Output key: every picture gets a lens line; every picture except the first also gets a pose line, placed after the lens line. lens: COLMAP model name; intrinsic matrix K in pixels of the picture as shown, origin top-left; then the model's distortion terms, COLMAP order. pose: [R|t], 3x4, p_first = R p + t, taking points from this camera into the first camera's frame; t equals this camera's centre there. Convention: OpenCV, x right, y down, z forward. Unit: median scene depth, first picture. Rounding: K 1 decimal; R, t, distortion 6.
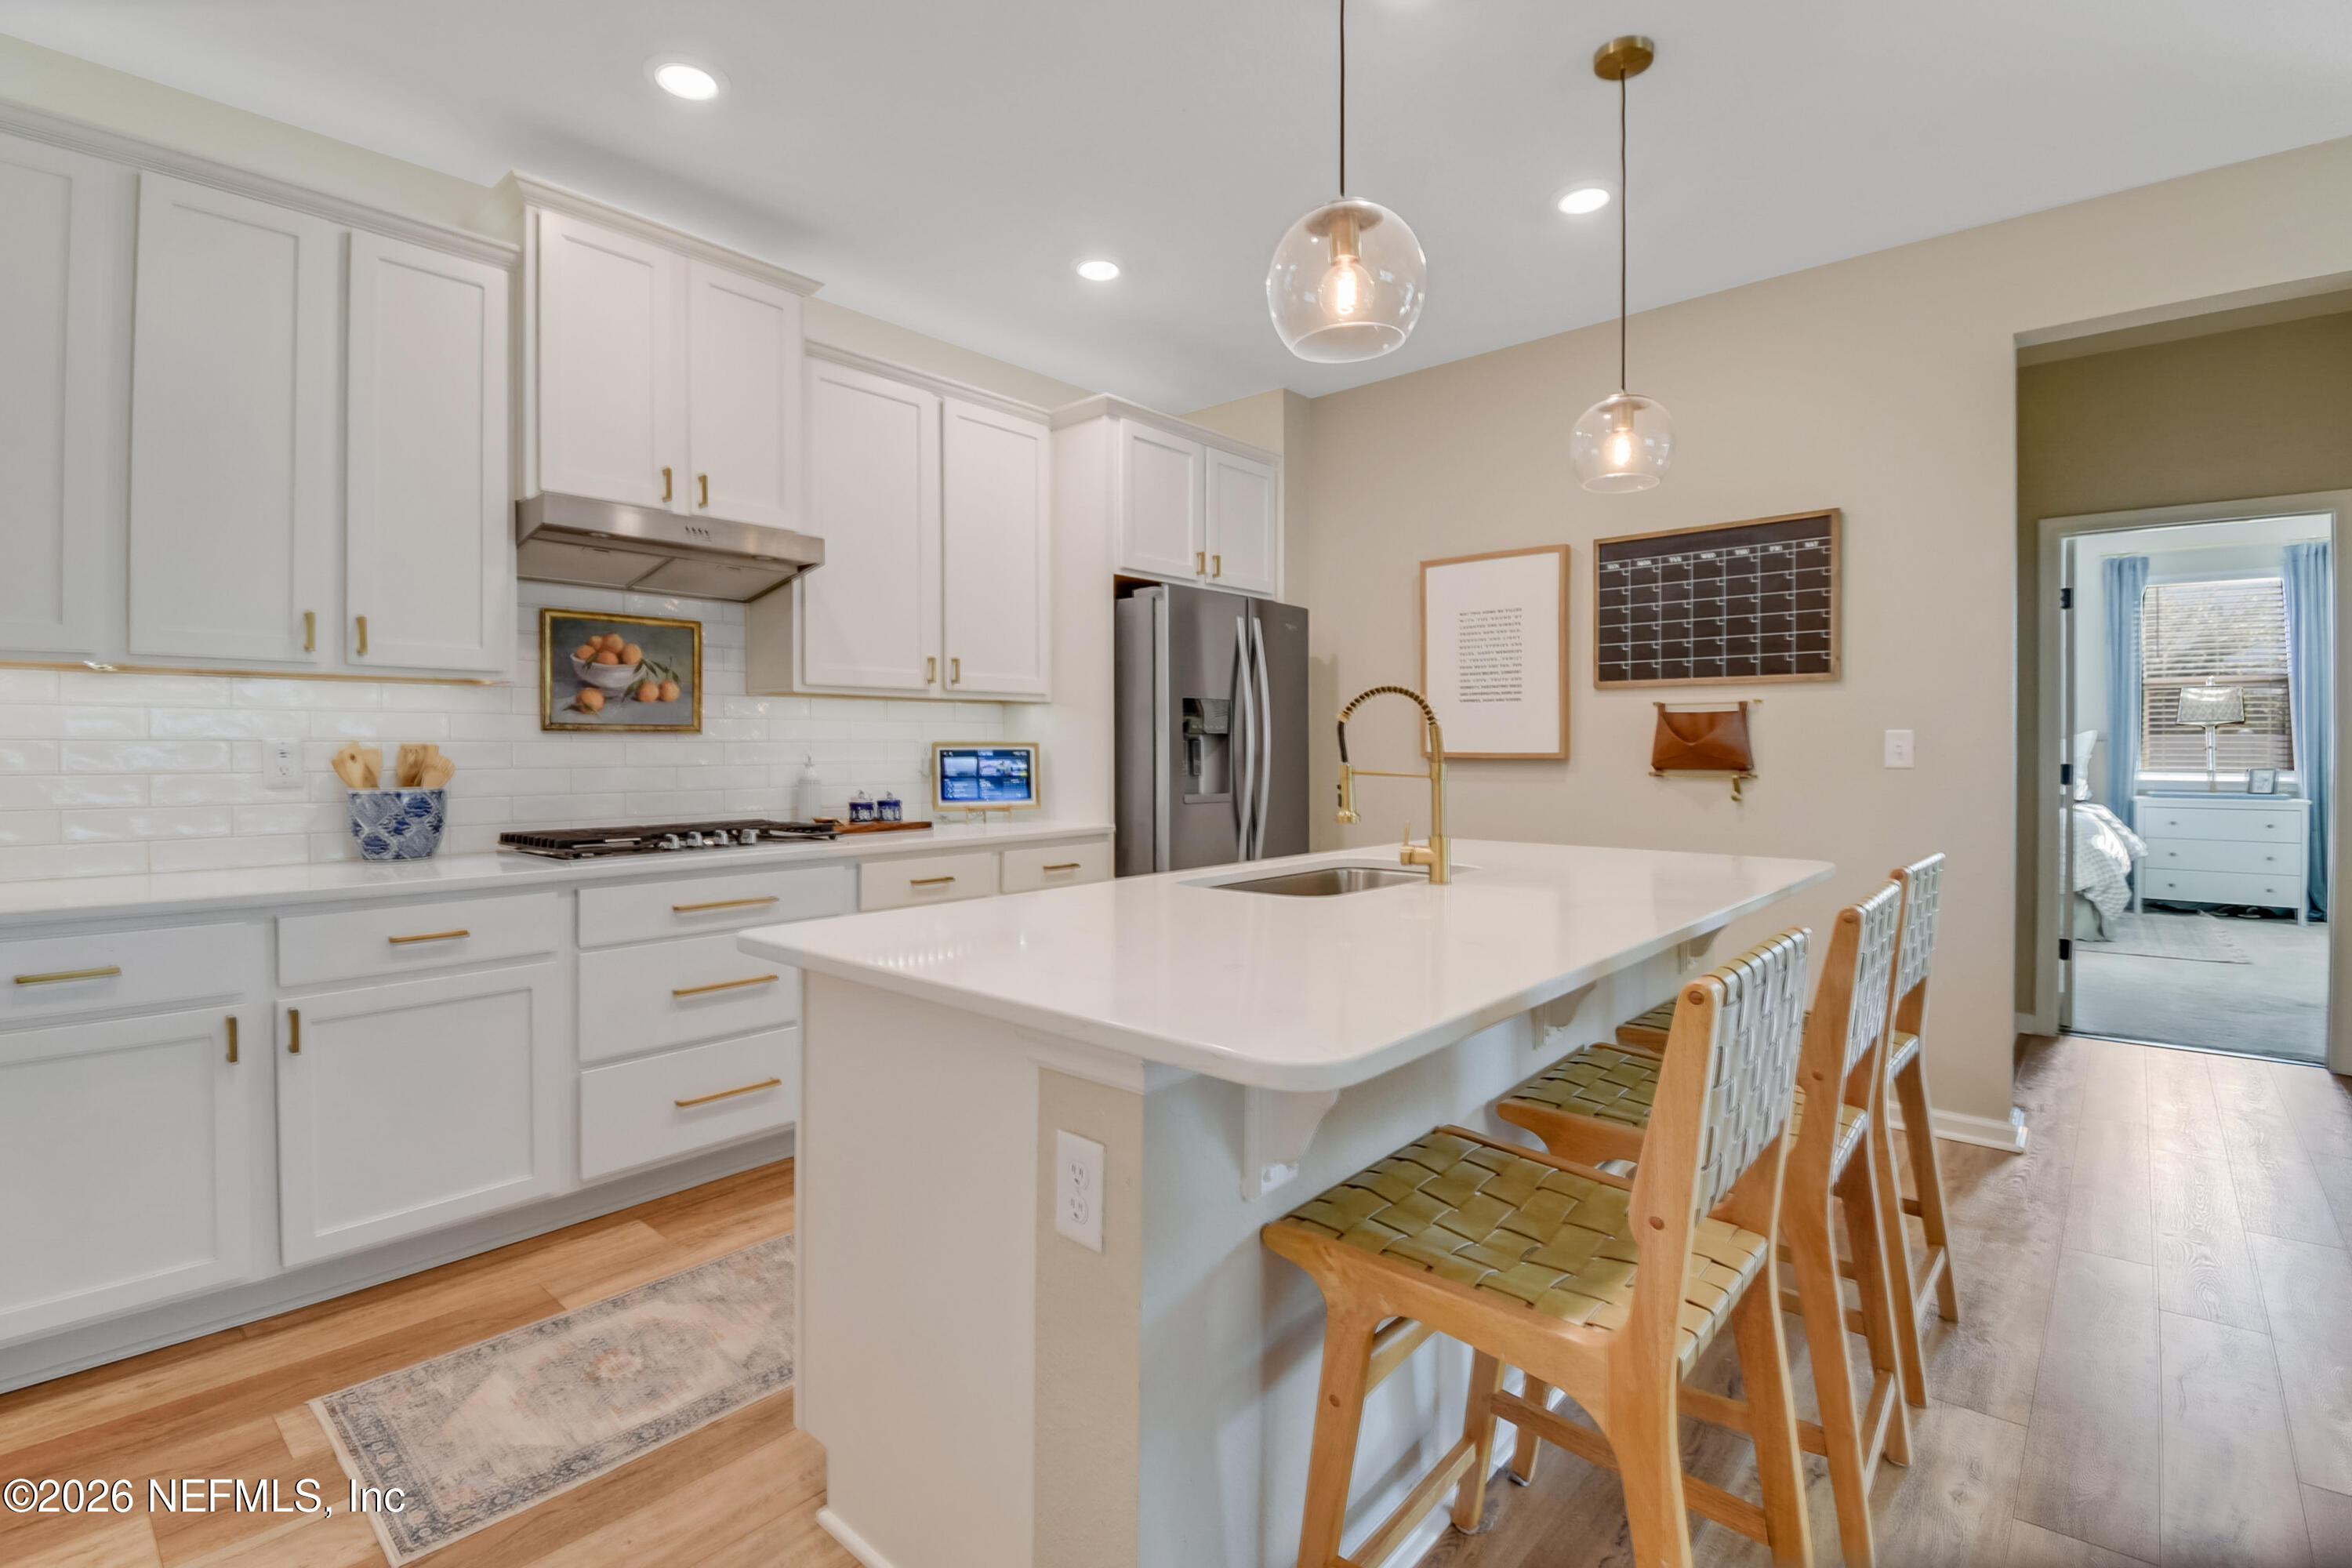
lens RADIAL K [[1079.6, 0, 1163.3], [0, 1079.6, 757.7], [0, 0, 1]] dist [0.030518, -0.030359]
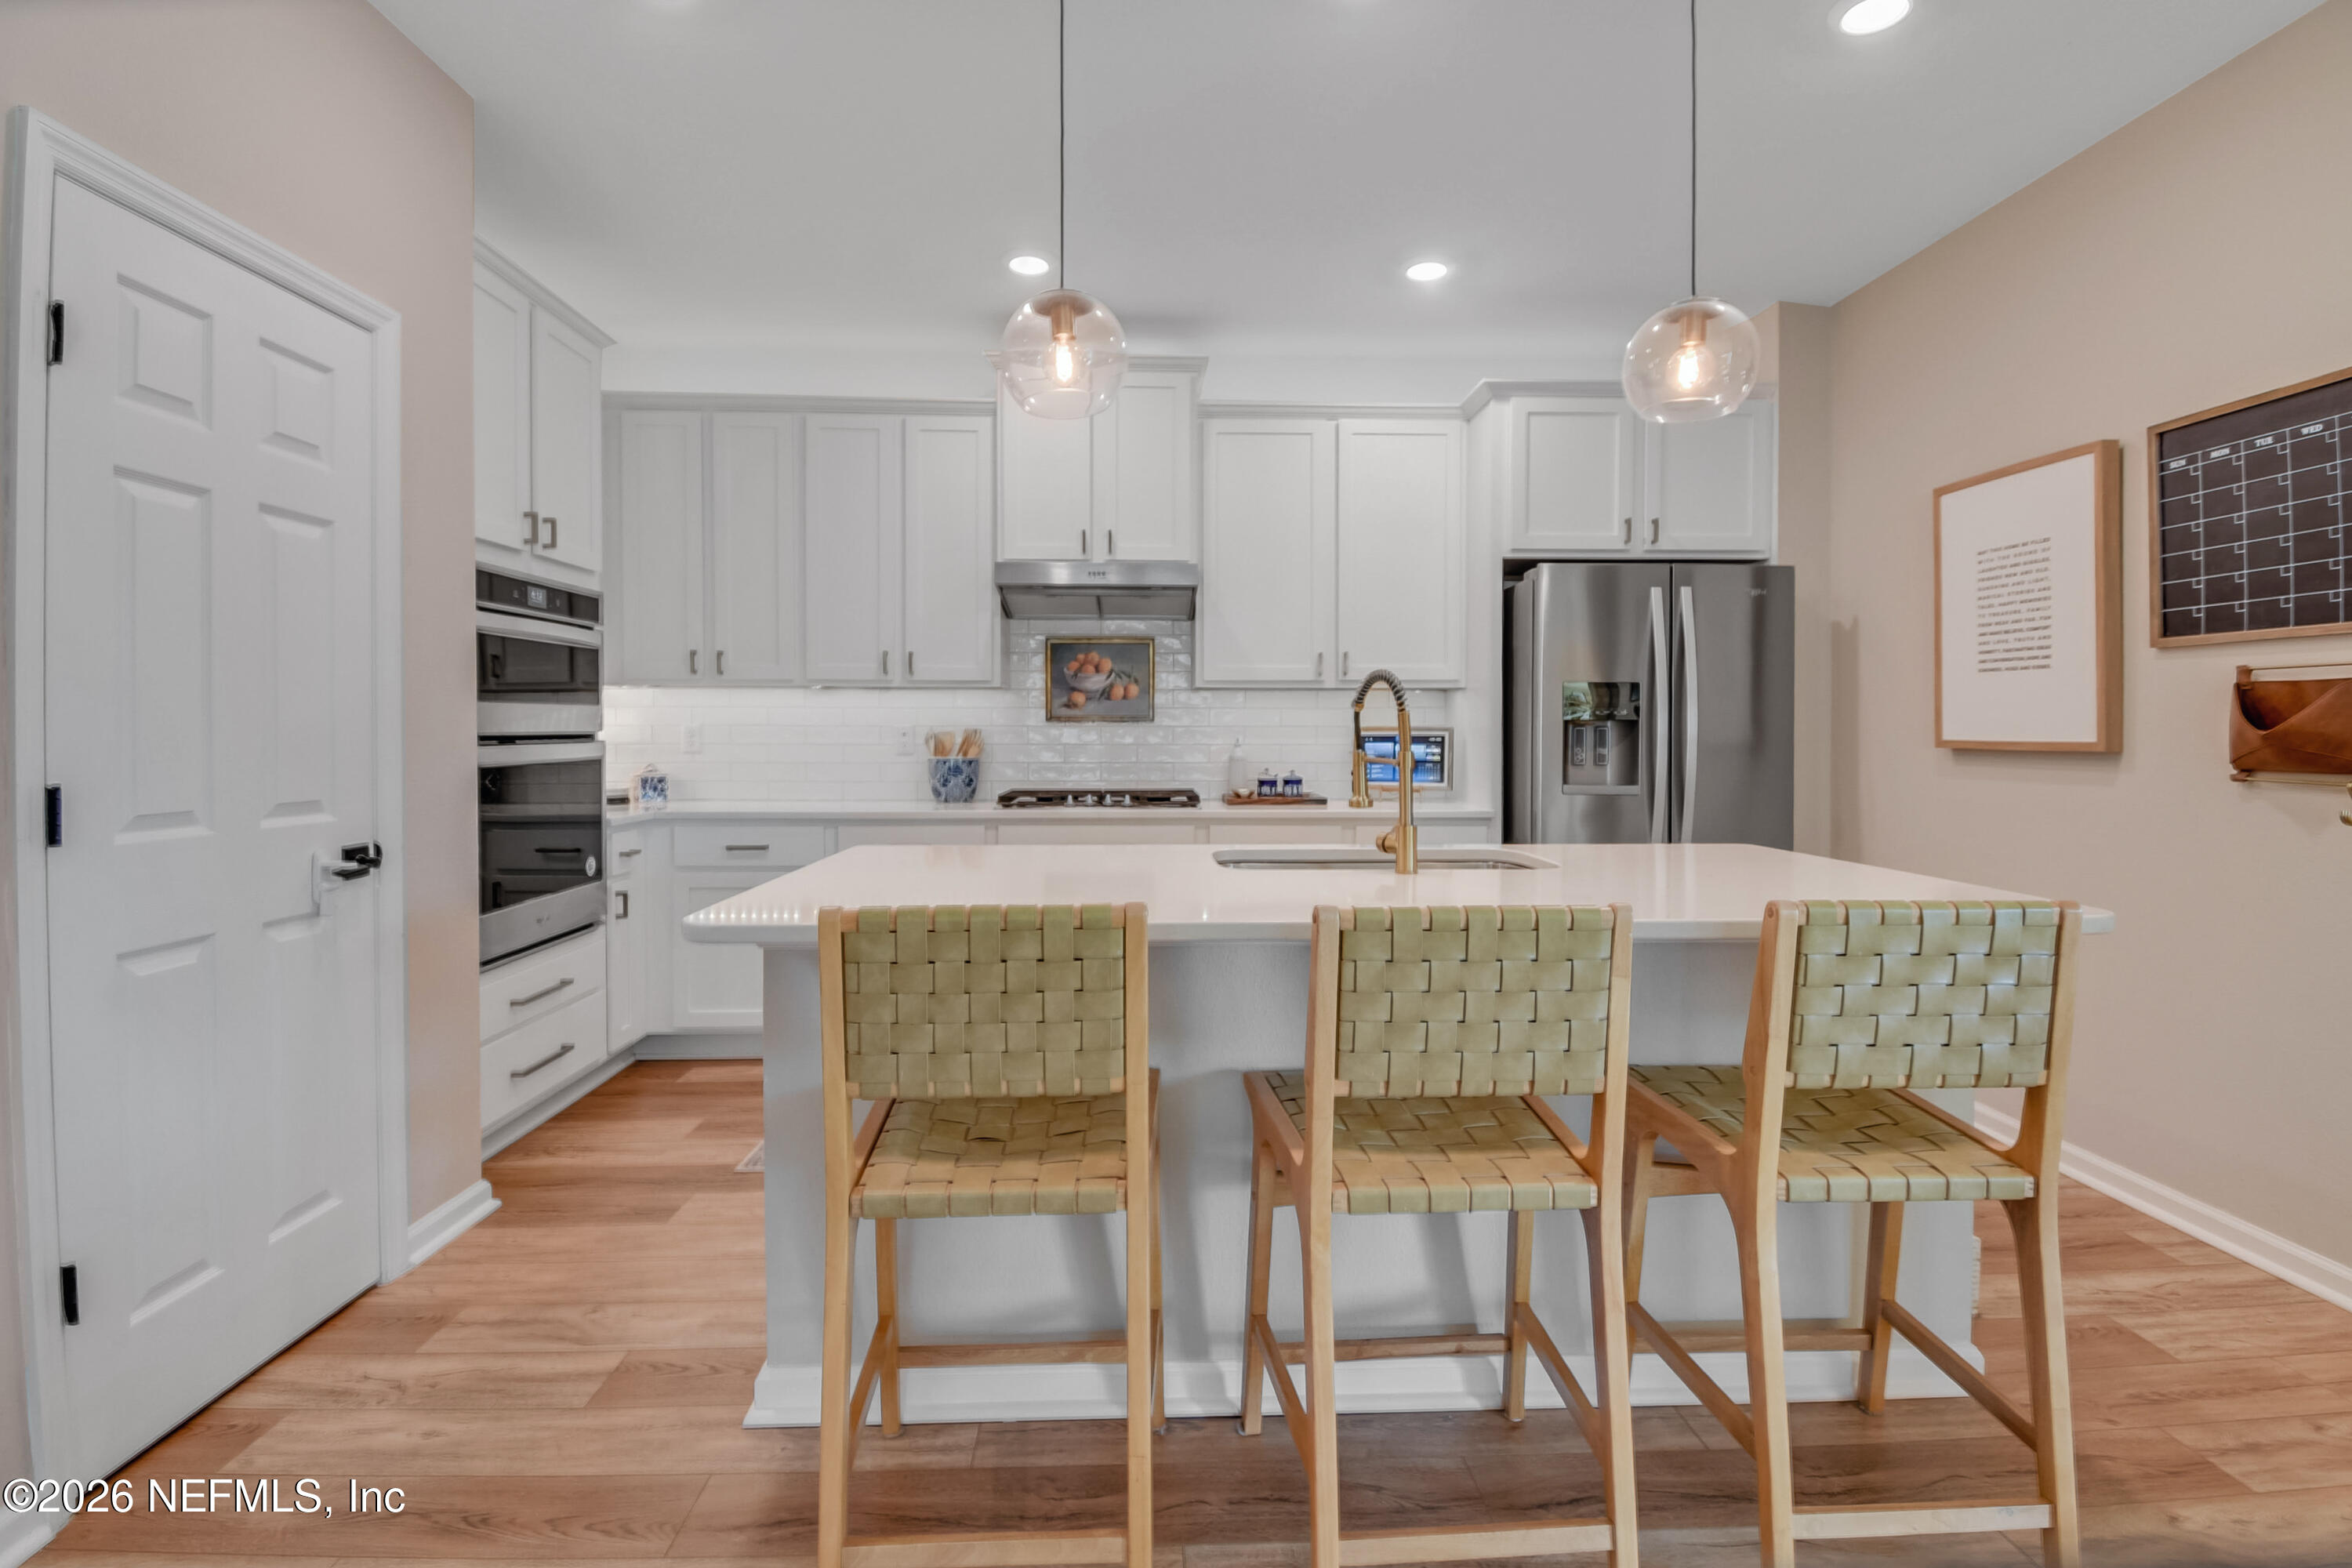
lens RADIAL K [[1079.6, 0, 1163.3], [0, 1079.6, 757.7], [0, 0, 1]] dist [0.030518, -0.030359]
pose [[0.685173, 0.020024, -0.728105, 0.522047], [-0.008220, 0.999771, 0.019759, -0.004867], [0.728334, -0.007553, 0.685181, 0.103442]]
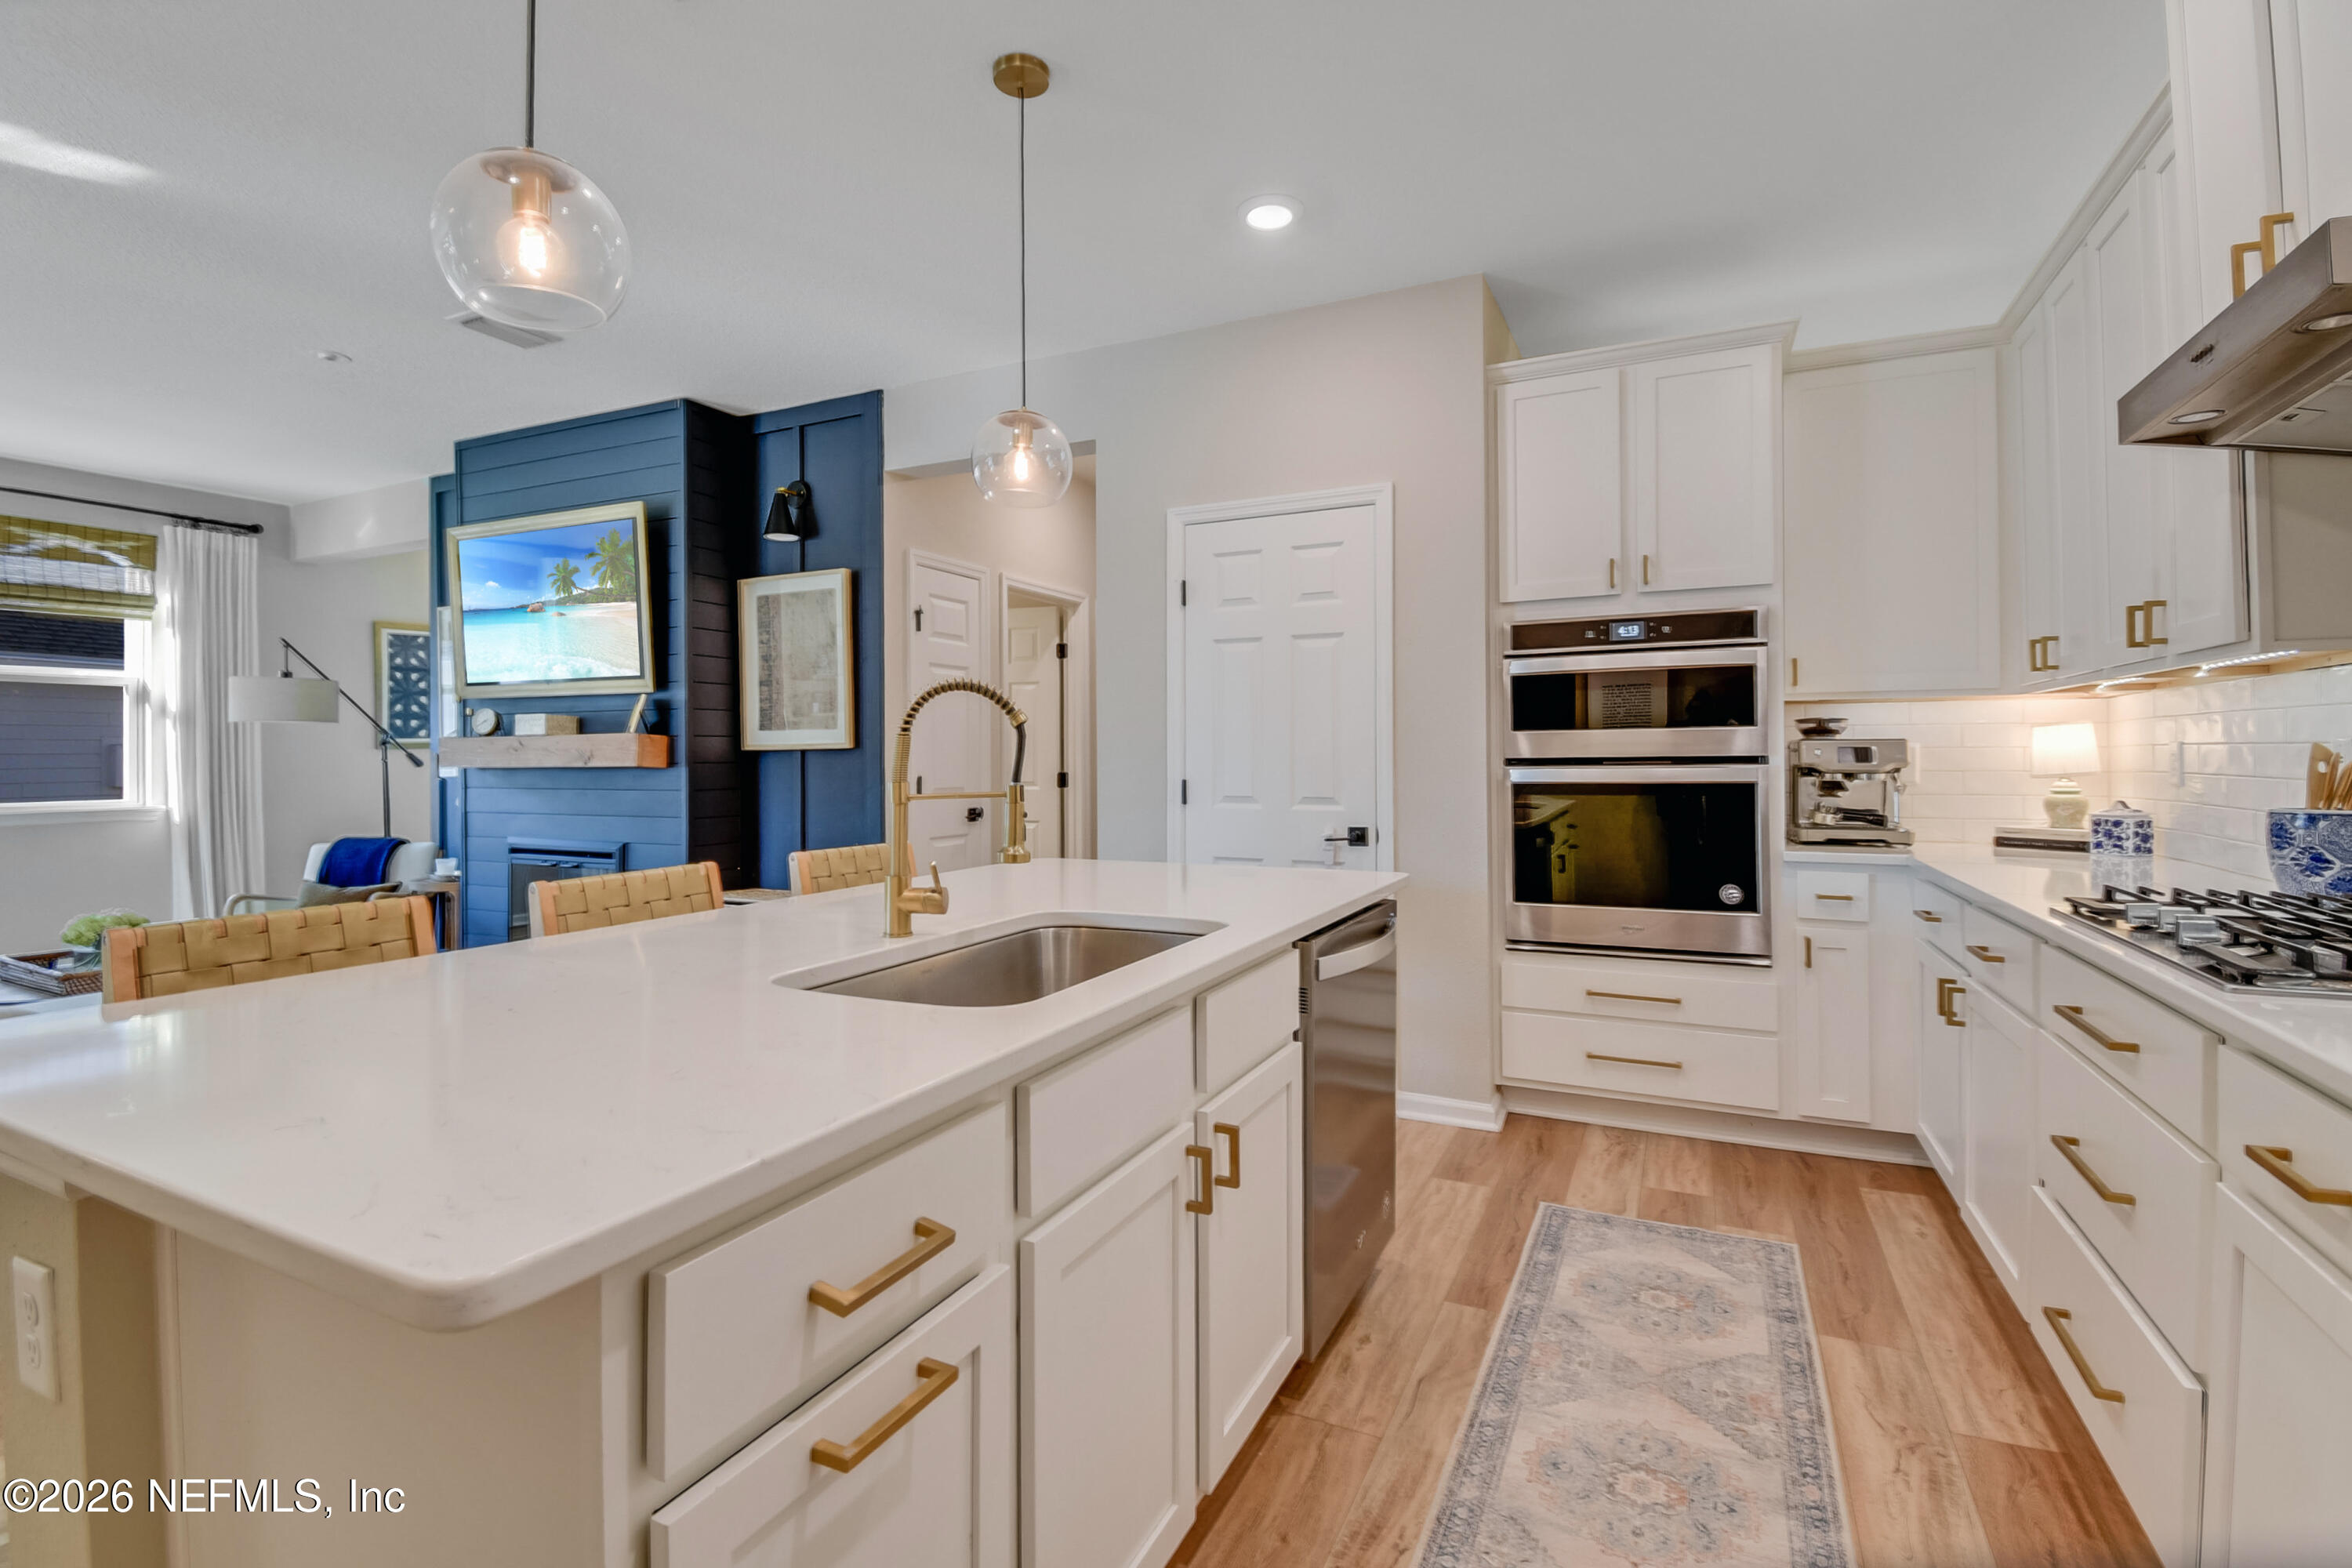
lens RADIAL K [[1079.6, 0, 1163.3], [0, 1079.6, 757.7], [0, 0, 1]] dist [0.030518, -0.030359]
pose [[-0.961384, 0.004234, -0.275179, 0.182616], [0.002042, 0.999964, 0.008254, -0.011276], [0.275204, 0.007373, -0.961358, 1.142207]]
